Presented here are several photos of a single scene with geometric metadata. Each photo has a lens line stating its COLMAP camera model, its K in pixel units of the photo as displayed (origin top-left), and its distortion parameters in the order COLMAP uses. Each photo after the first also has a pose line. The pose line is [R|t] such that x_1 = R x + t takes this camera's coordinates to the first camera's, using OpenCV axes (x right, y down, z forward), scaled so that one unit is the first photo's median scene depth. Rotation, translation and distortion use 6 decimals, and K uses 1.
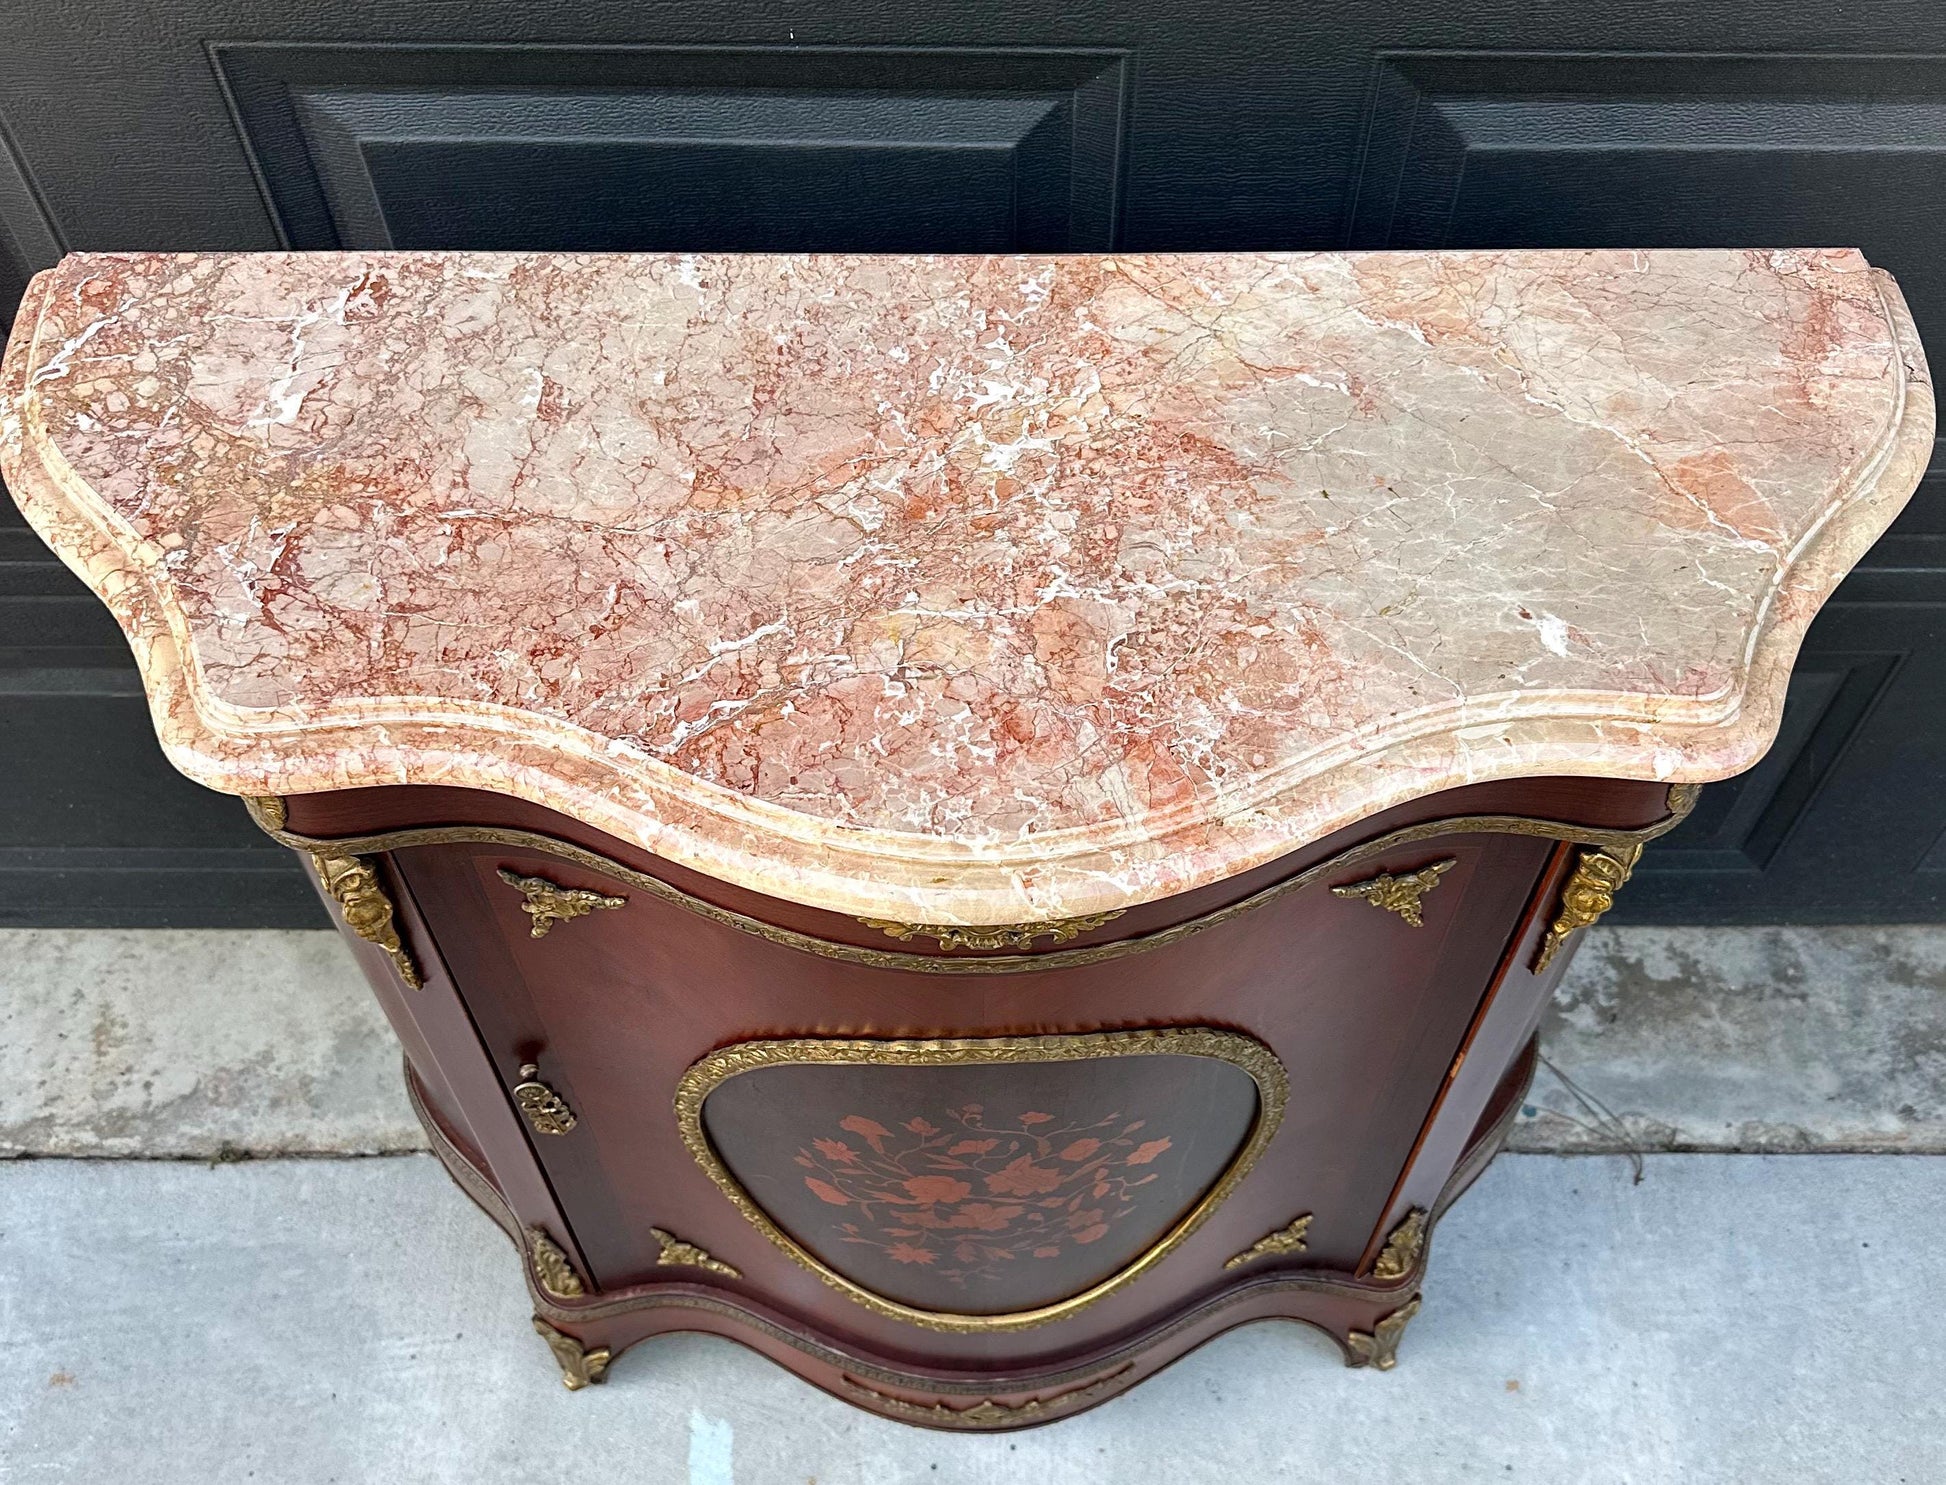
lens RADIAL K [[1950.0, 0, 1014.4], [0, 1950.0, 834.5], [0, 0, 1]] dist [0.142862, -0.342464]
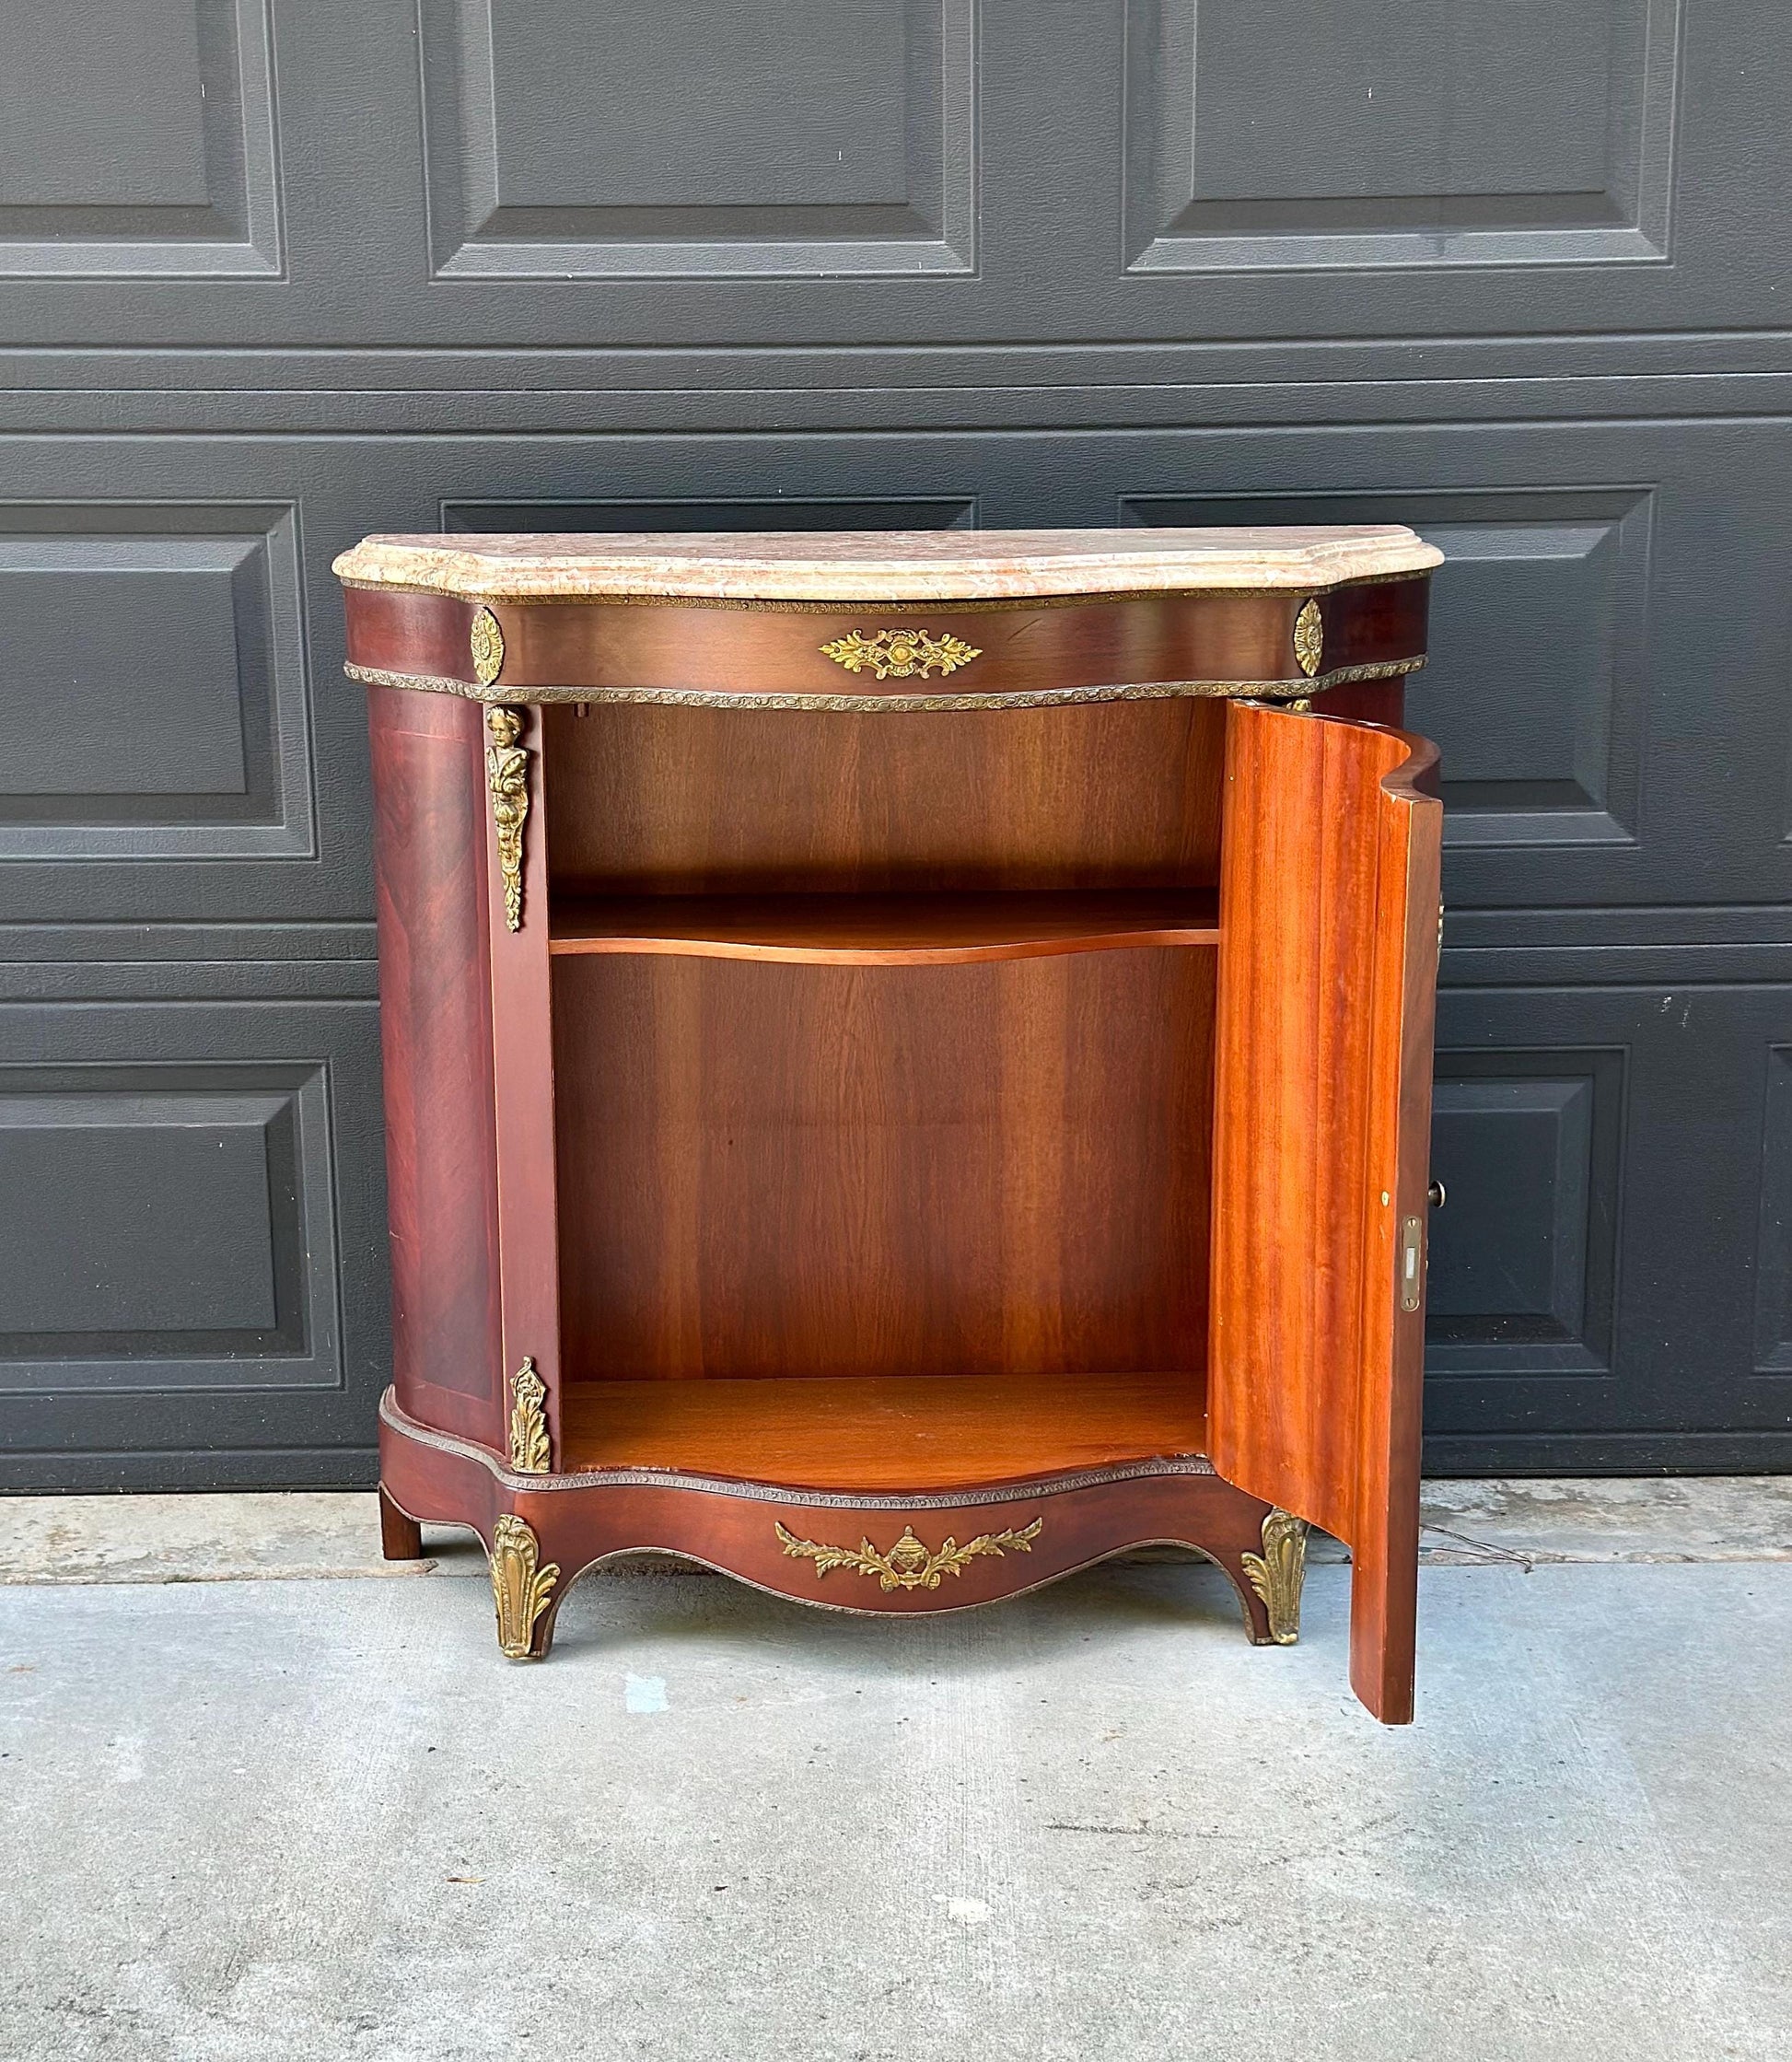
lens RADIAL K [[3457.8, 0, 870.0], [0, 3457.8, 1190.5], [0, 0, 1]] dist [0.149948, -0.094024]
pose [[0.999795, -0.020190, -0.001458, -0.025735], [0.013749, 0.730198, -0.683097, 1.329786], [0.014856, 0.682937, 0.730326, -0.503740]]
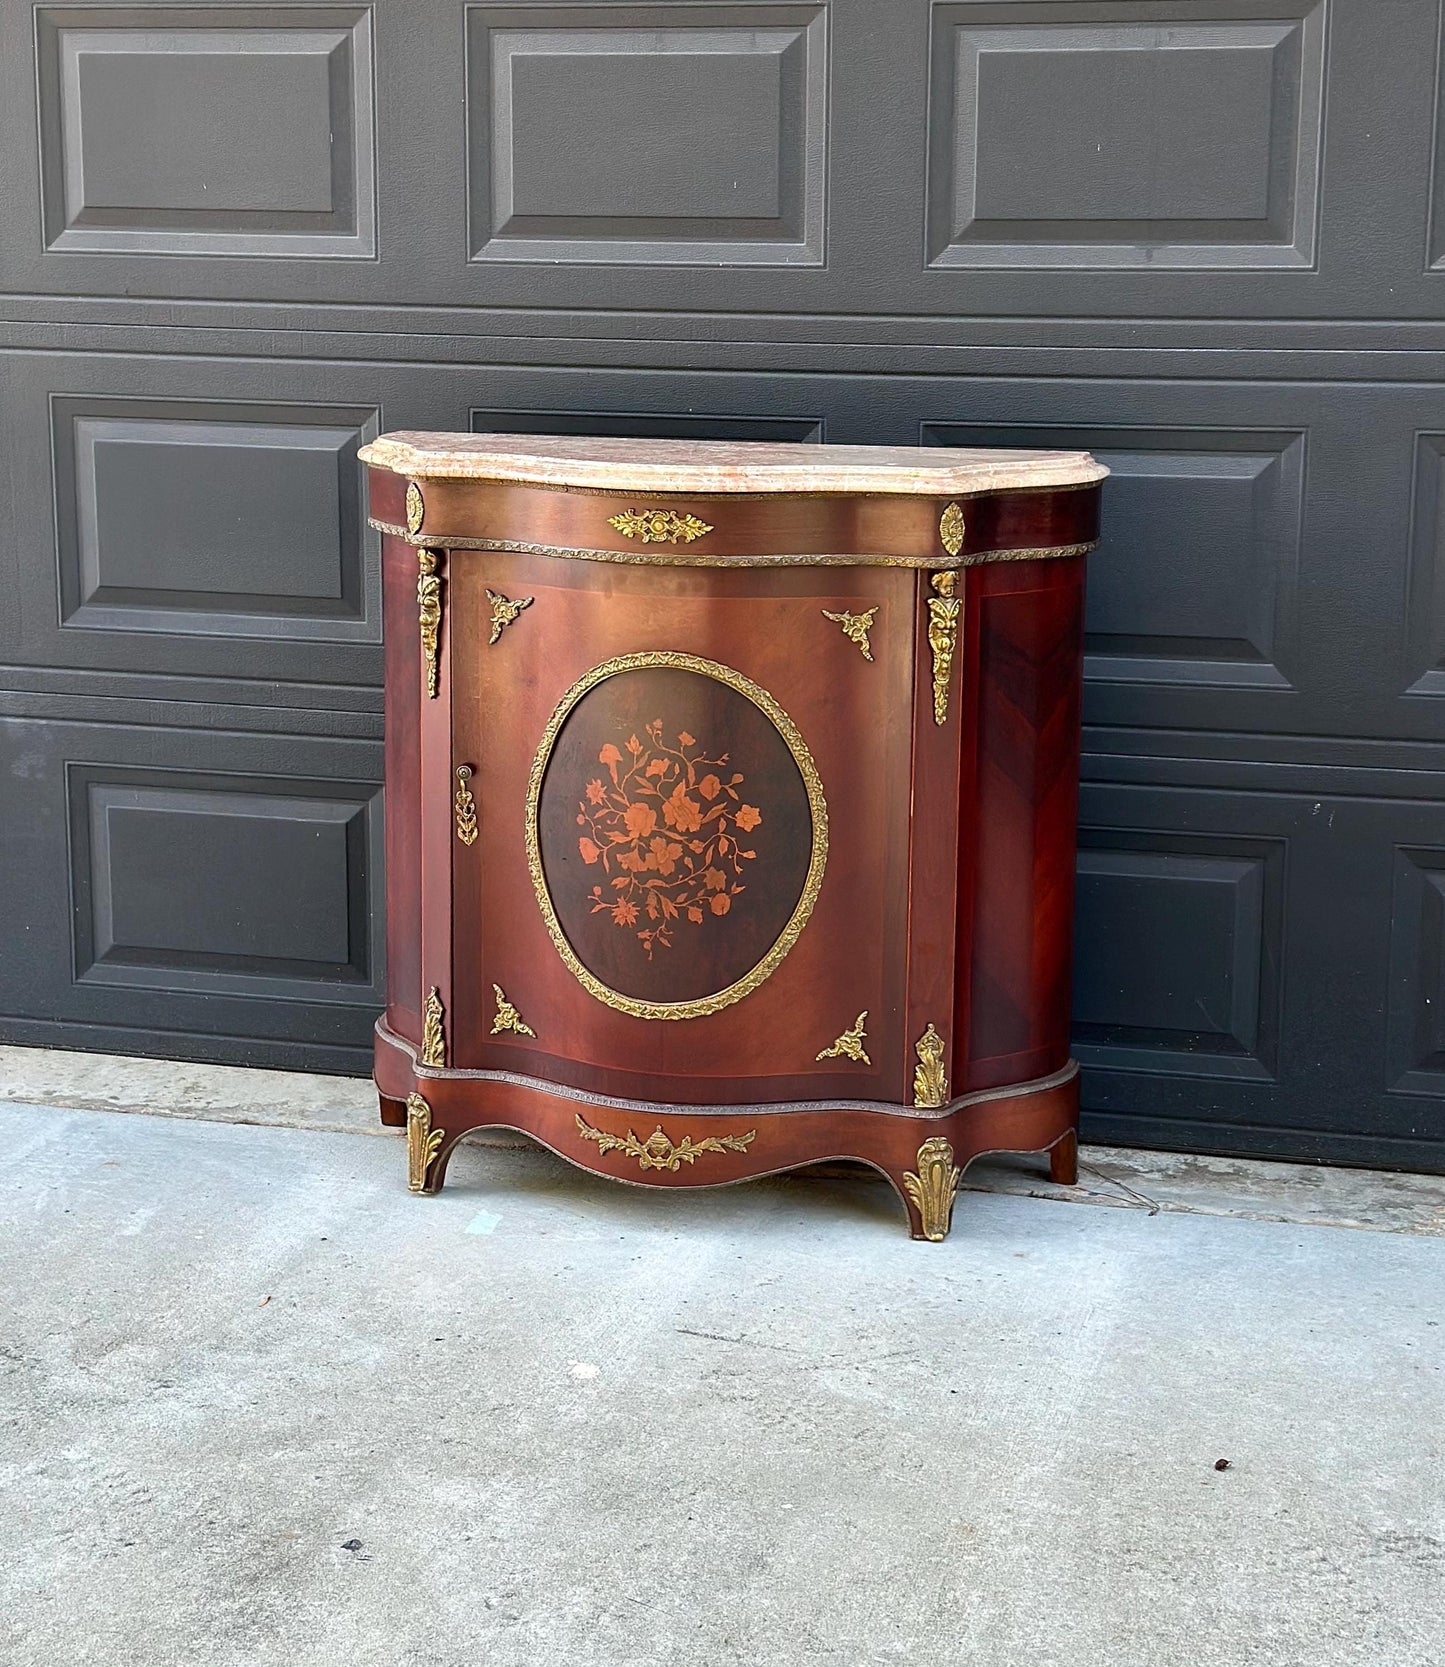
lens RADIAL K [[3002.8, 0, 716.6], [0, 3002.8, 815.0], [0, 0, 1]] dist [0.108231, 0.158983]
pose [[0.961413, 0.052225, -0.270107, 0.608967], [-0.230006, 0.691261, -0.685023, 1.594576], [0.150939, 0.720716, 0.676599, -0.749769]]
